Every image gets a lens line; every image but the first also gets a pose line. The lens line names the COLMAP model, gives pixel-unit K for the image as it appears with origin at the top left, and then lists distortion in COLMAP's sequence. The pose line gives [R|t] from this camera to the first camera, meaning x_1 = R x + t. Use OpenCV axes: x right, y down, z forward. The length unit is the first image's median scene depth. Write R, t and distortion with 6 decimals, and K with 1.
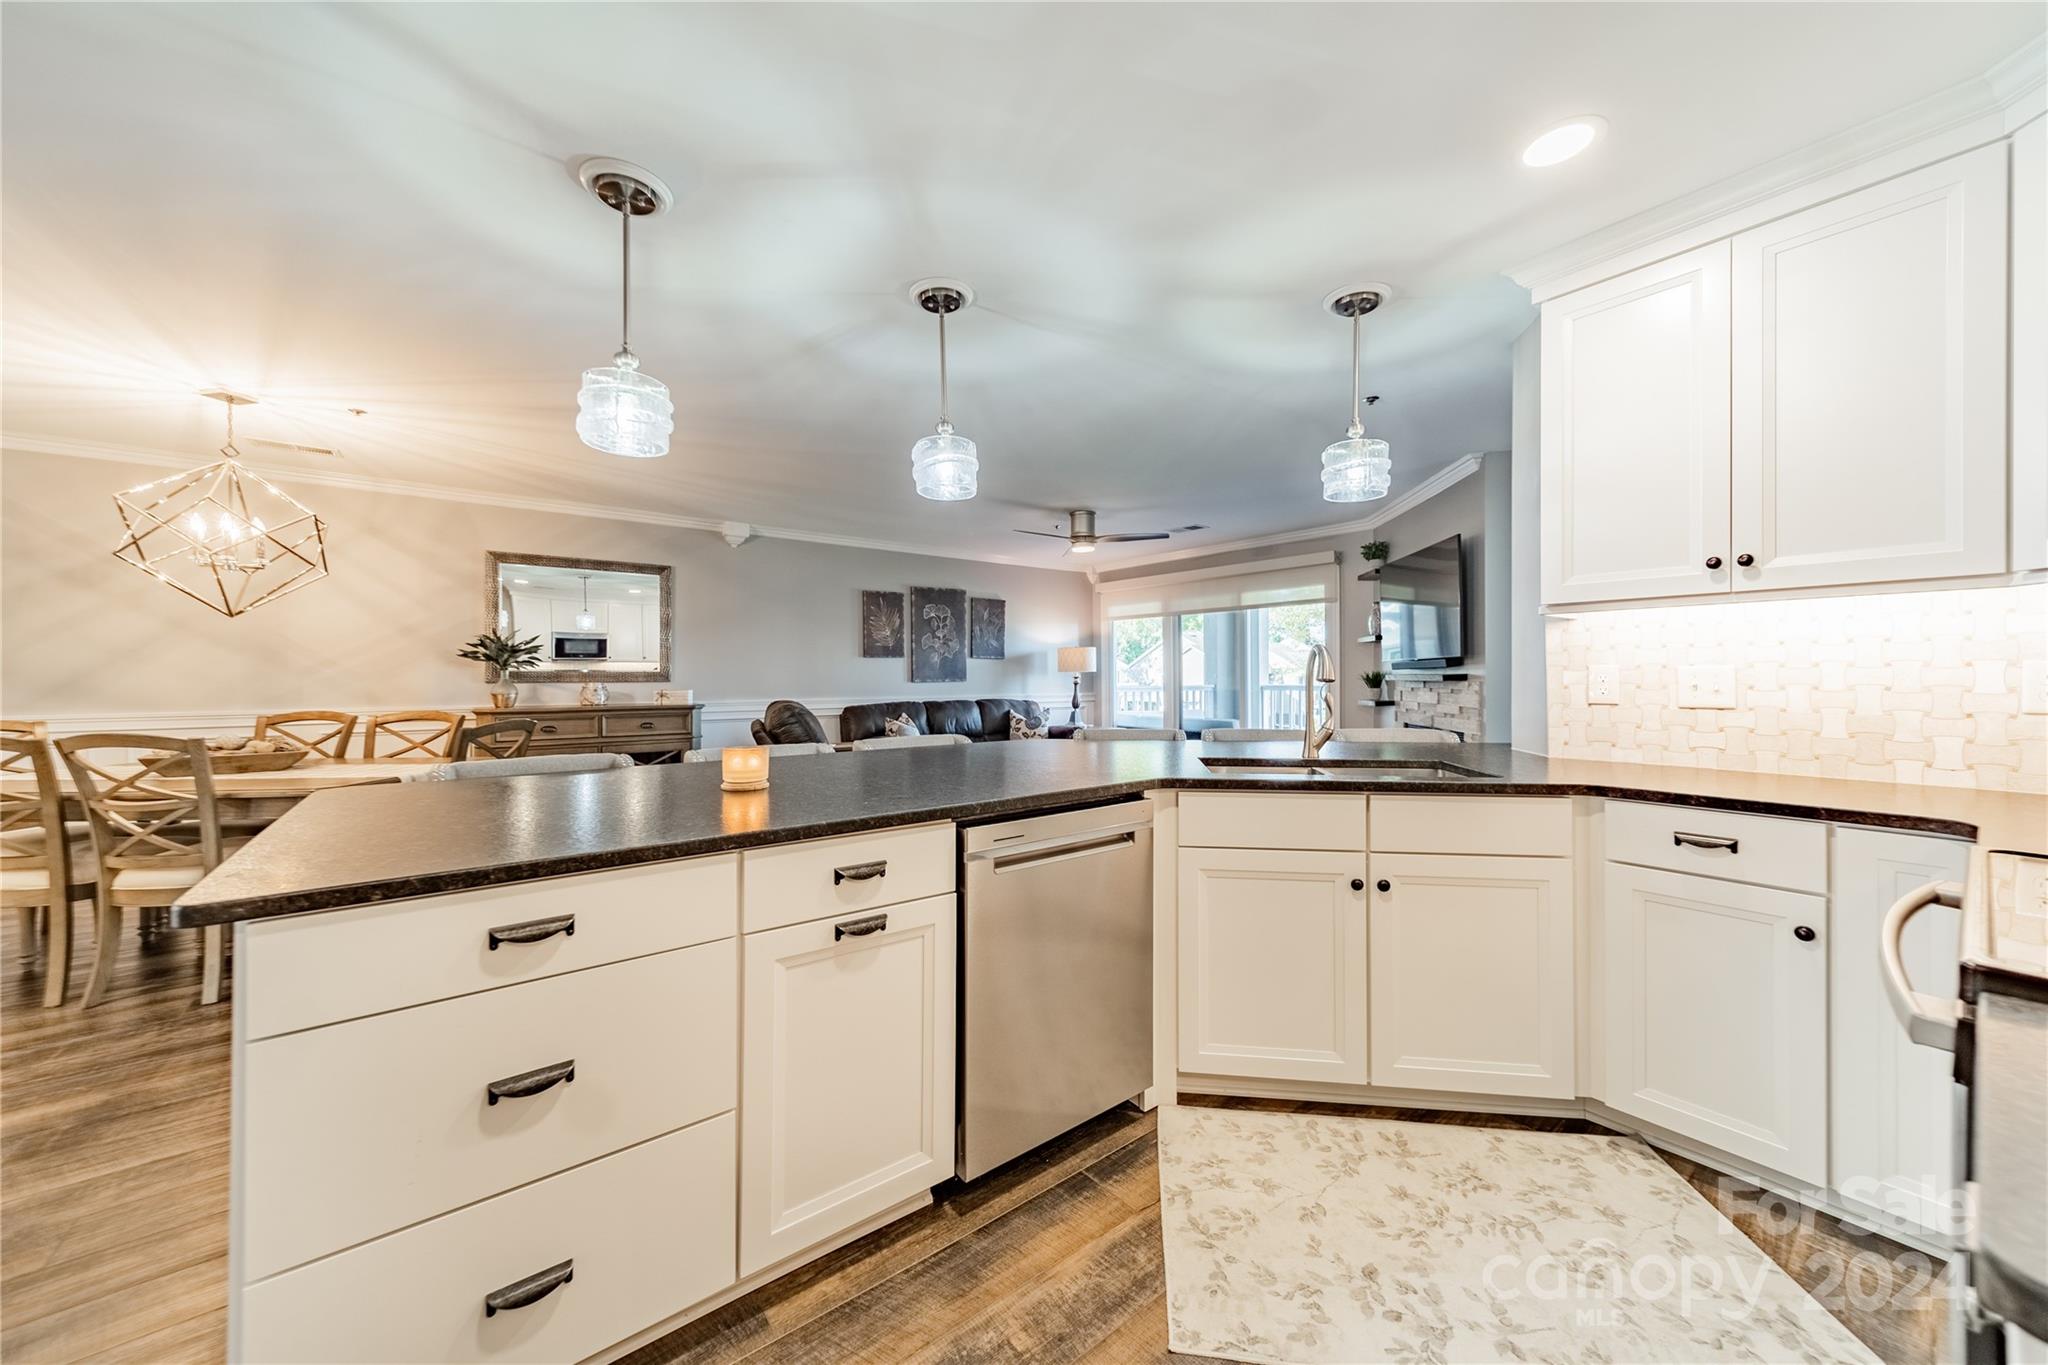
lens RADIAL K [[726.2, 0, 1026.6], [0, 726.2, 675.0], [0, 0, 1]] dist [0.007428, -0.000142]
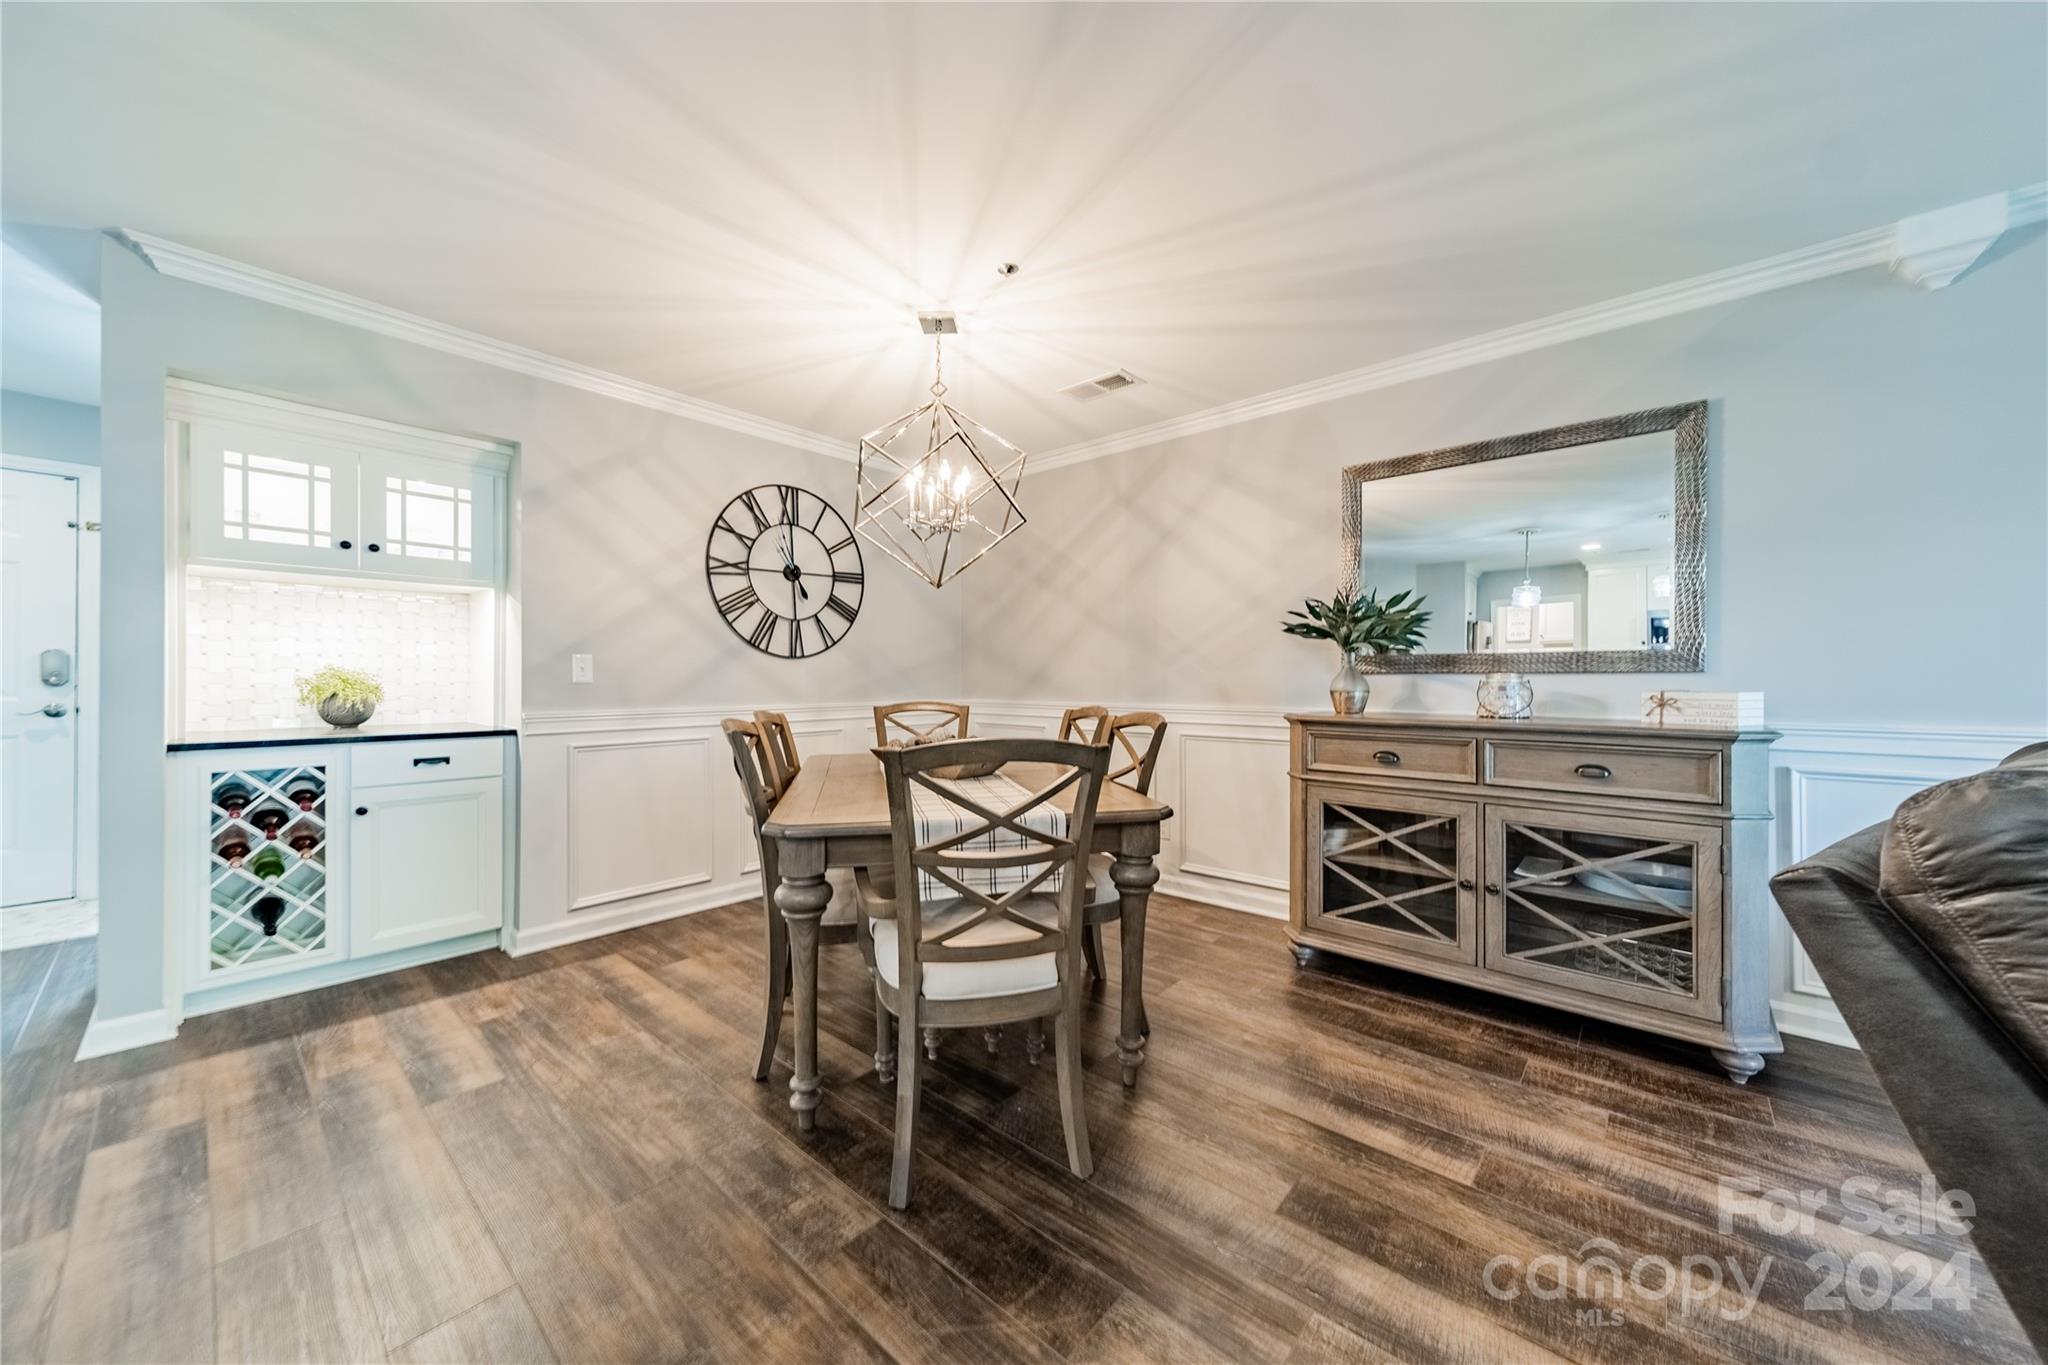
lens RADIAL K [[720.8, 0, 1024.6], [0, 720.8, 678.1], [0, 0, 1]] dist [0.006611, -0.000083]
pose [[0.187170, -0.000964, -0.982327, -0.123233], [-0.001151, 0.999999, -0.001200, 0.011305], [0.982327, 0.001355, 0.187168, 0.441656]]
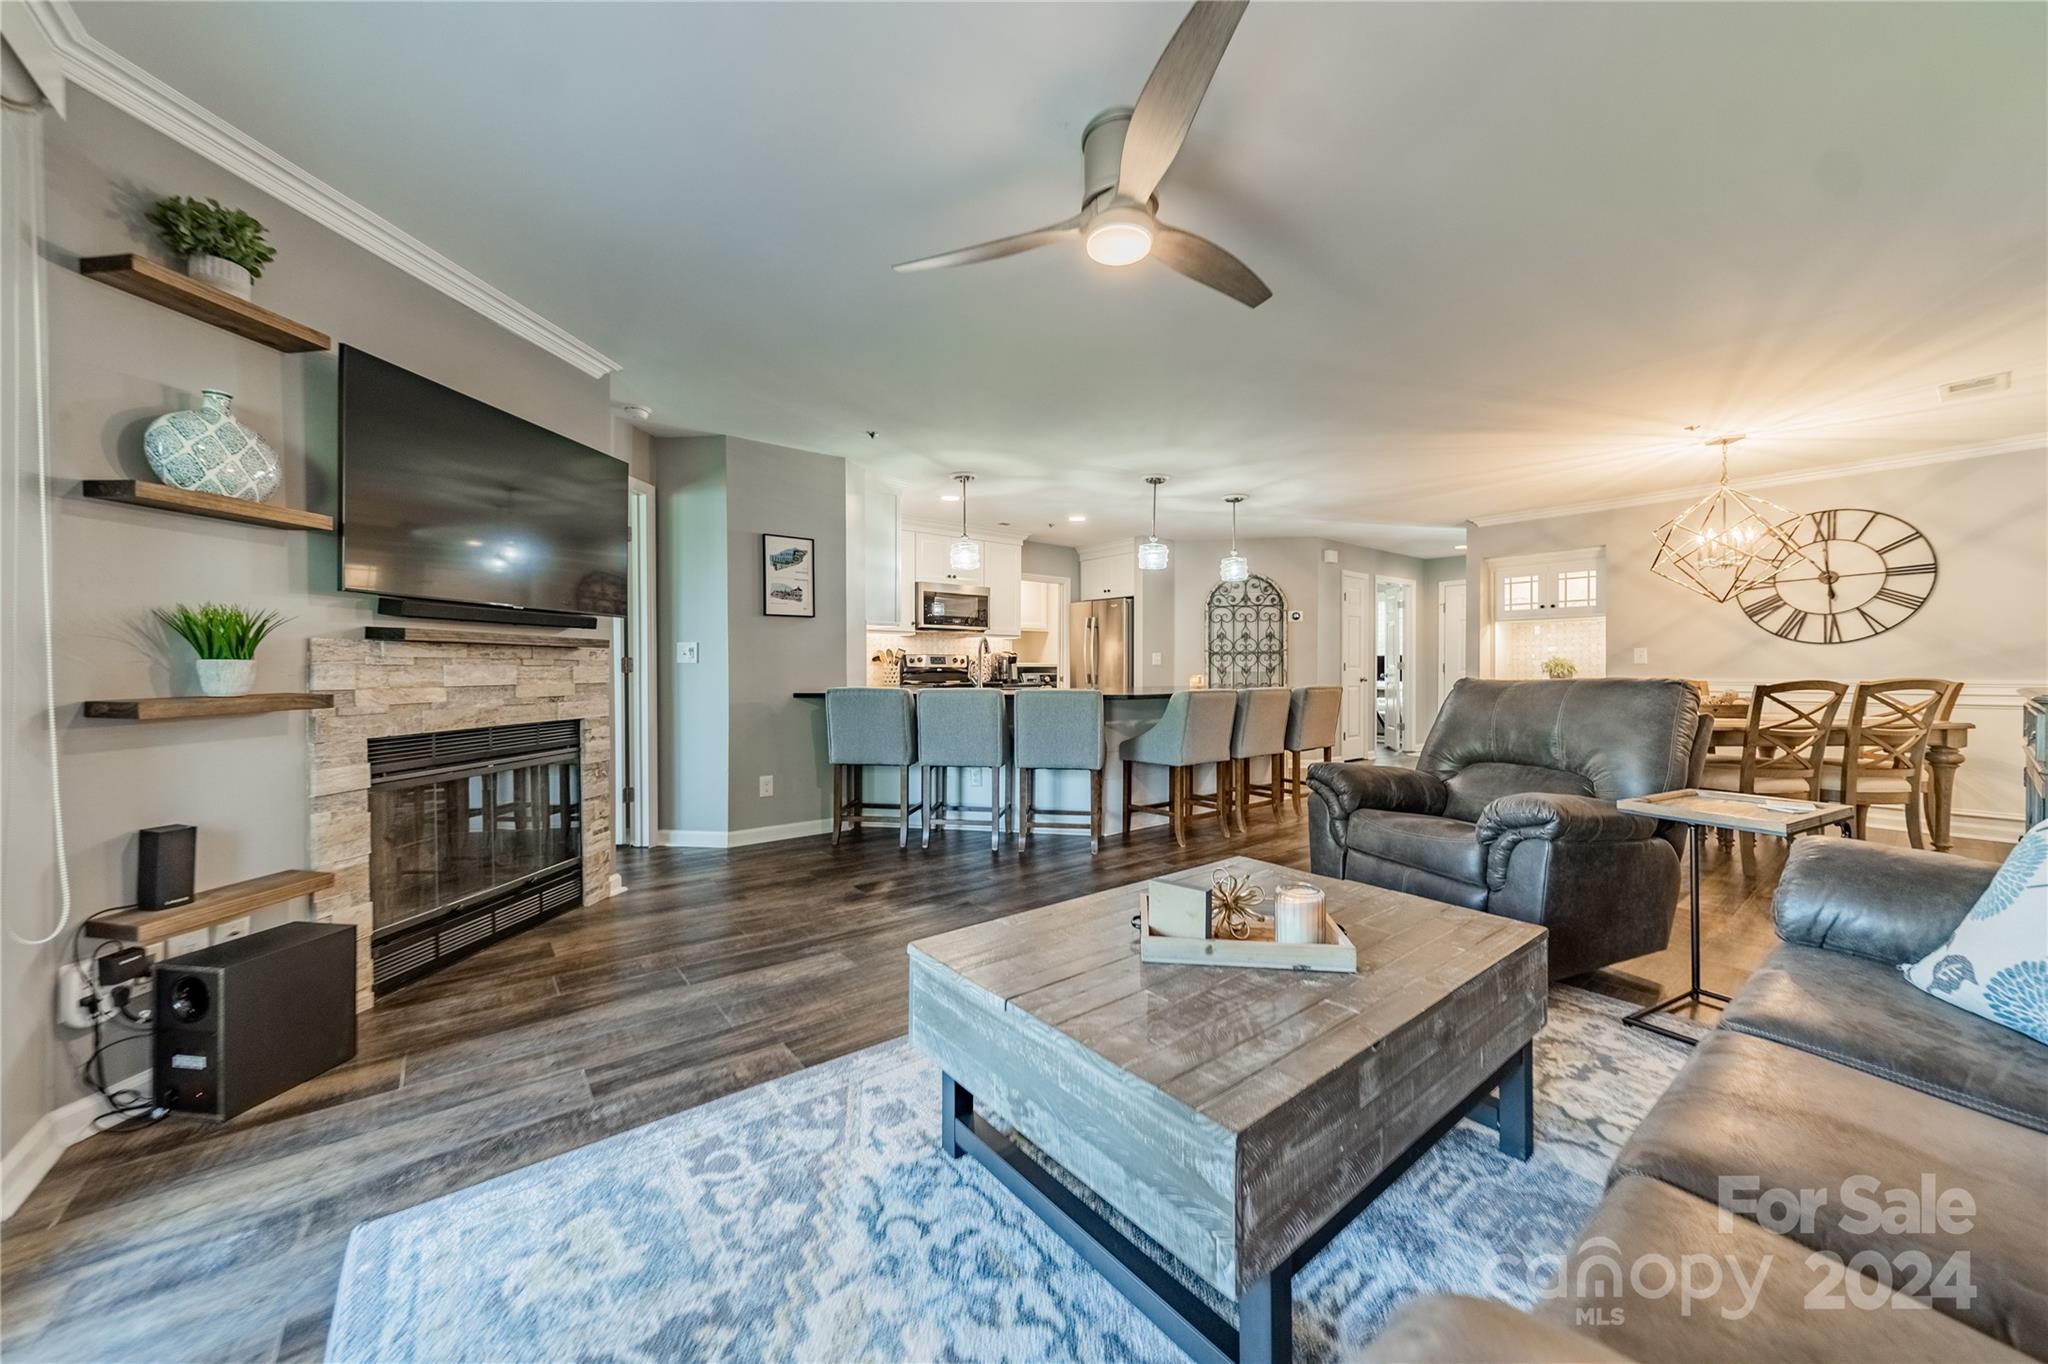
lens RADIAL K [[726.2, 0, 1026.6], [0, 726.2, 674.5], [0, 0, 1]] dist [0.007428, -0.000142]
pose [[-0.999949, 0.001882, -0.009963, 0.101878], [0.001814, 0.999975, 0.006829, 0.019496], [0.009976, 0.006811, -0.999927, 1.095679]]
